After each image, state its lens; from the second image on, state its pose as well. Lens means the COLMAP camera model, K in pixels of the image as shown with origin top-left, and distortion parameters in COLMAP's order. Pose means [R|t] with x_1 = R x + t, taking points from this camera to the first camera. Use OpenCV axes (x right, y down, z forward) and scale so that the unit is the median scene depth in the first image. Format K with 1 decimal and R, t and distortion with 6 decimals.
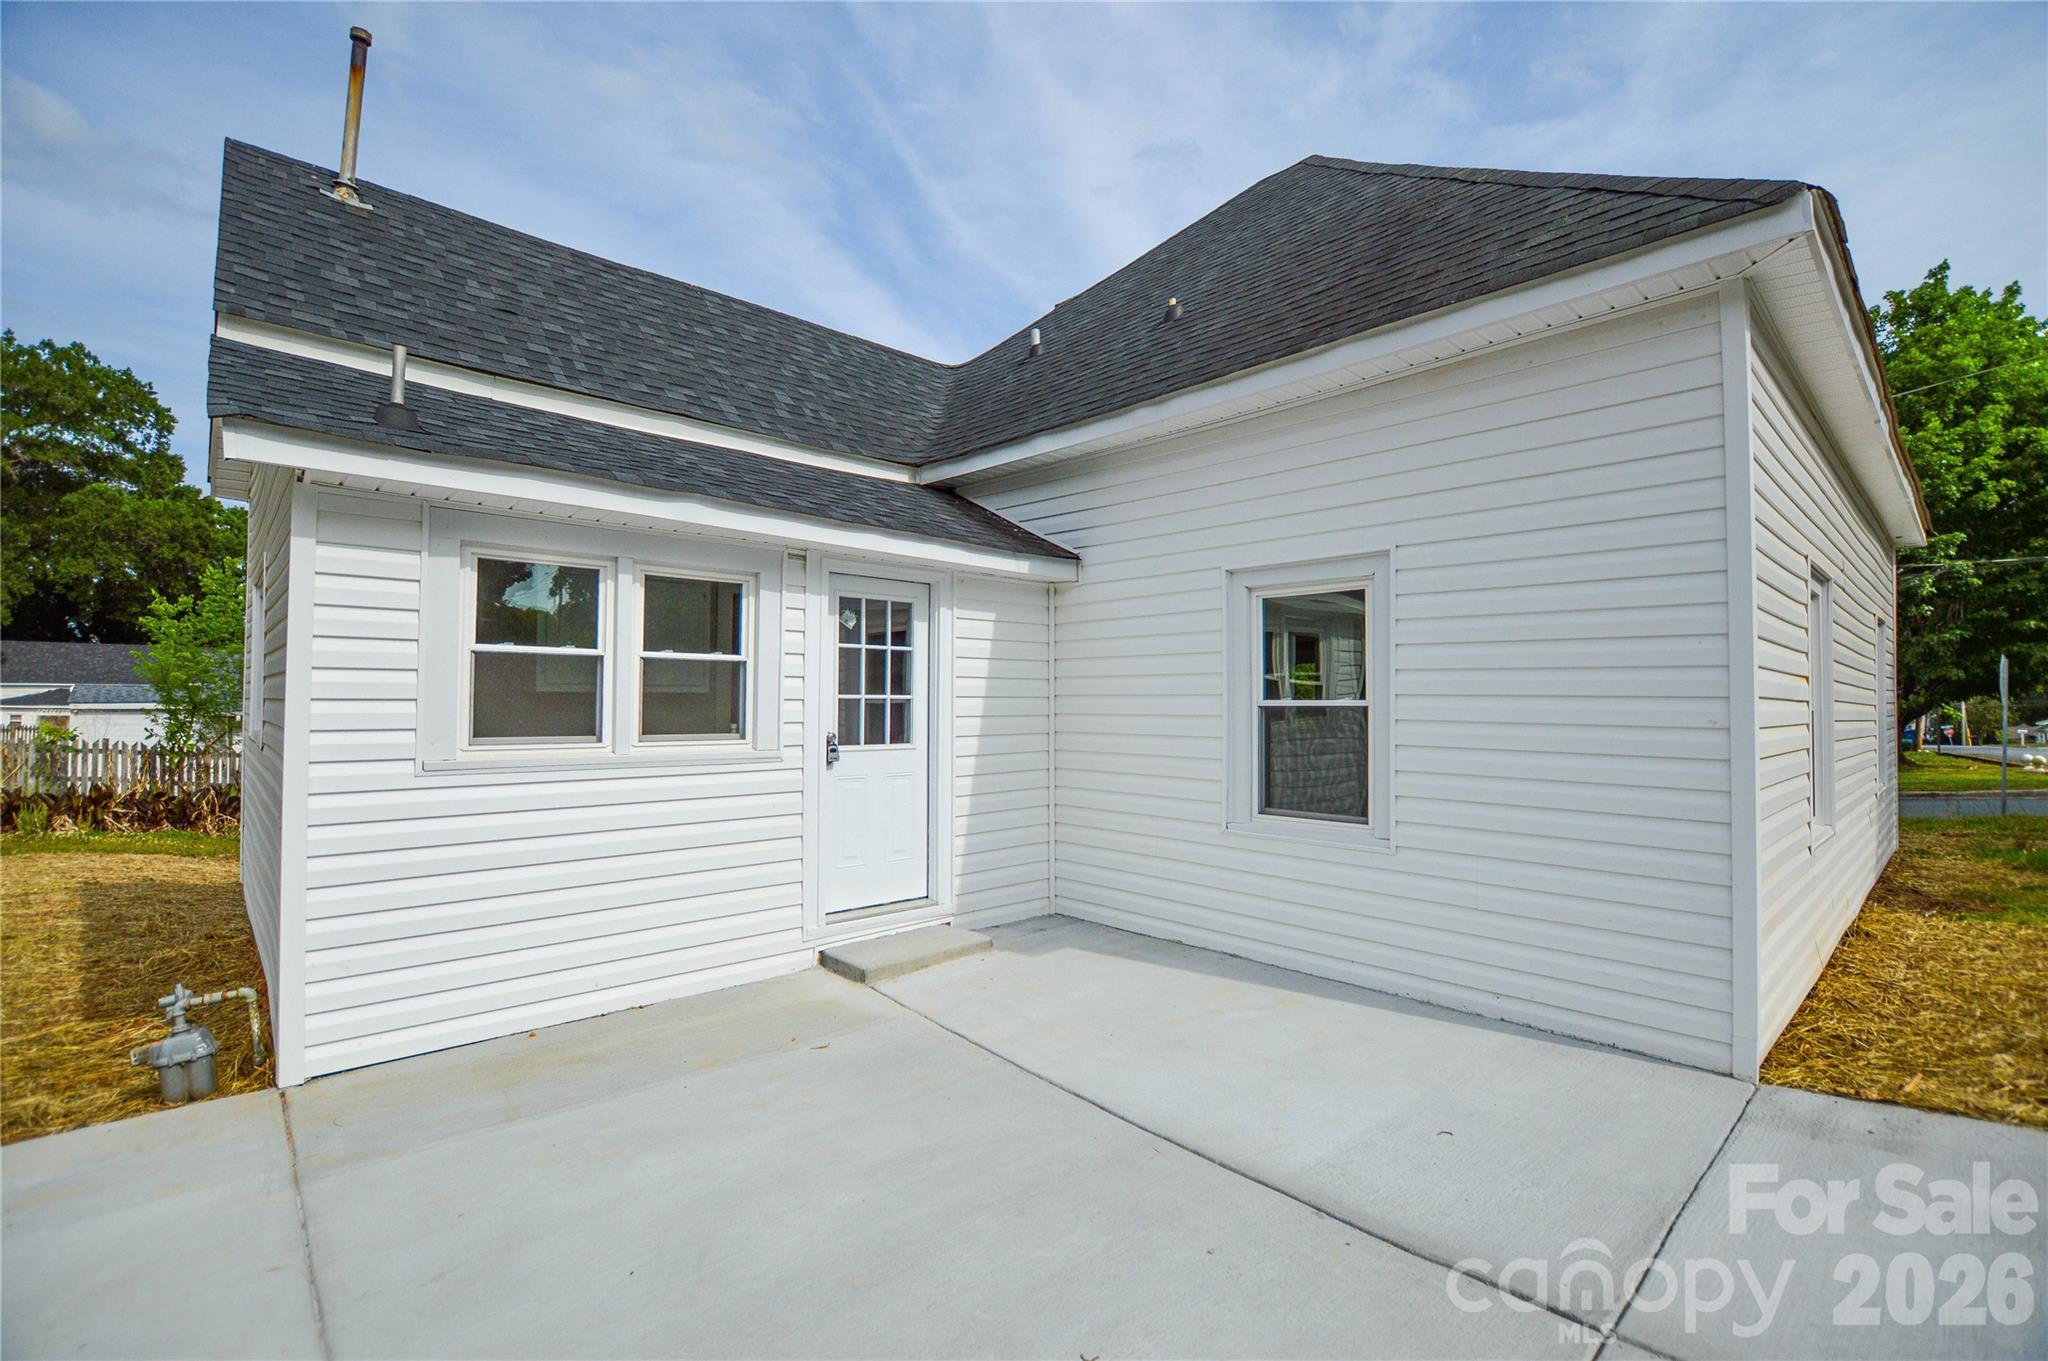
lens RADIAL K [[906.9, 0, 1029.2], [0, 906.9, 686.6], [0, 0, 1]] dist [-0.036673, 0.000528]
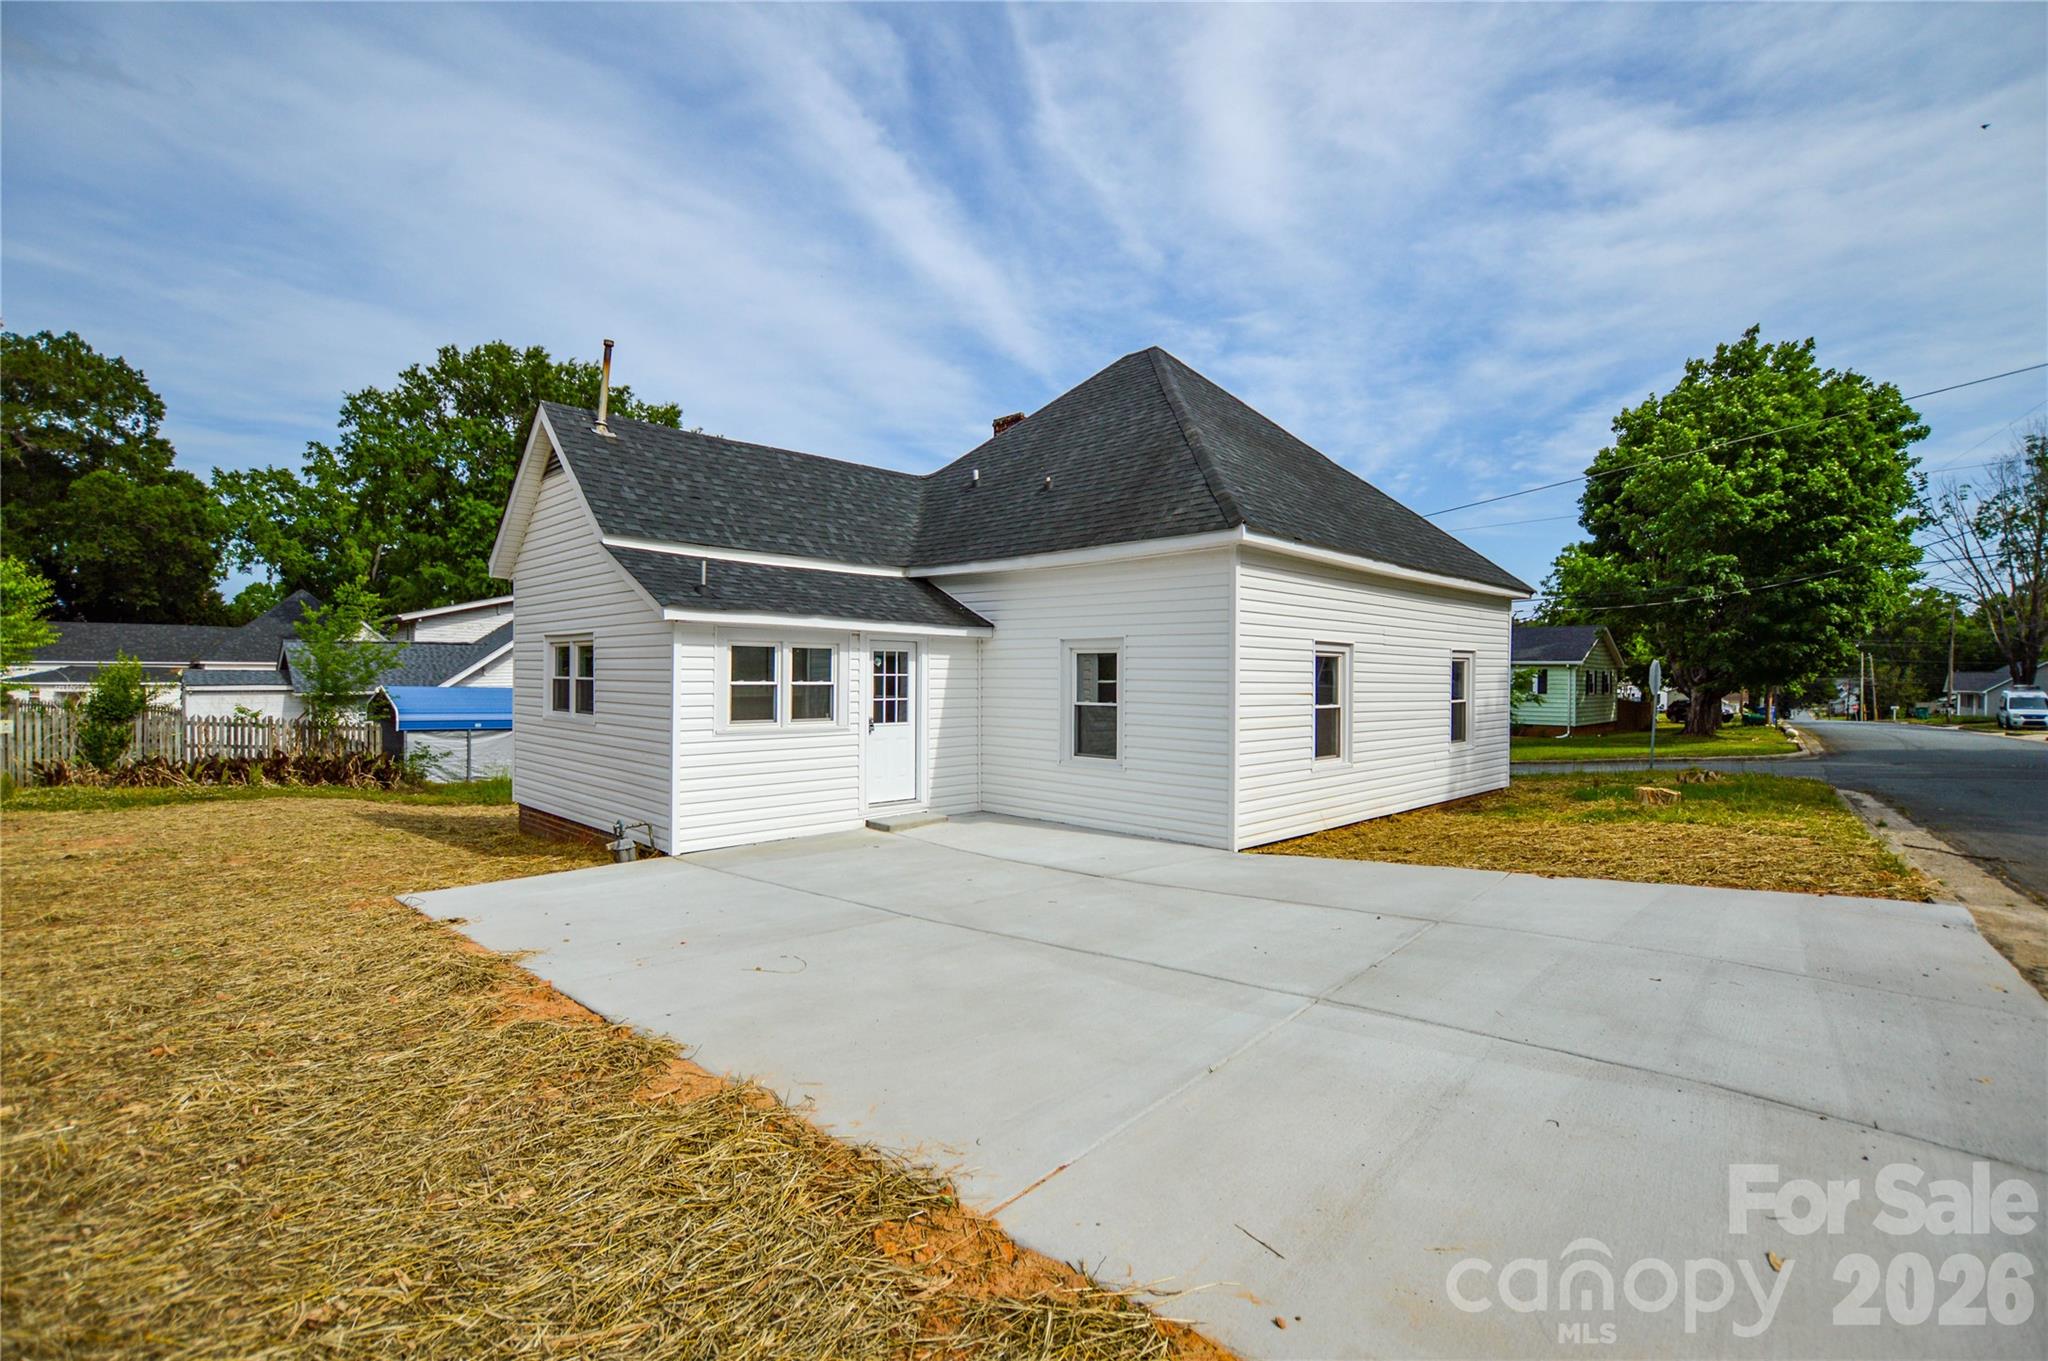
lens RADIAL K [[920.8, 0, 1017.6], [0, 920.8, 682.0], [0, 0, 1]] dist [-0.026291, 0.000312]
pose [[0.999614, 0.002744, 0.027634, 0.056327], [-0.003422, 0.999694, 0.024516, -0.075700], [-0.027558, -0.024601, 0.999317, -1.026641]]
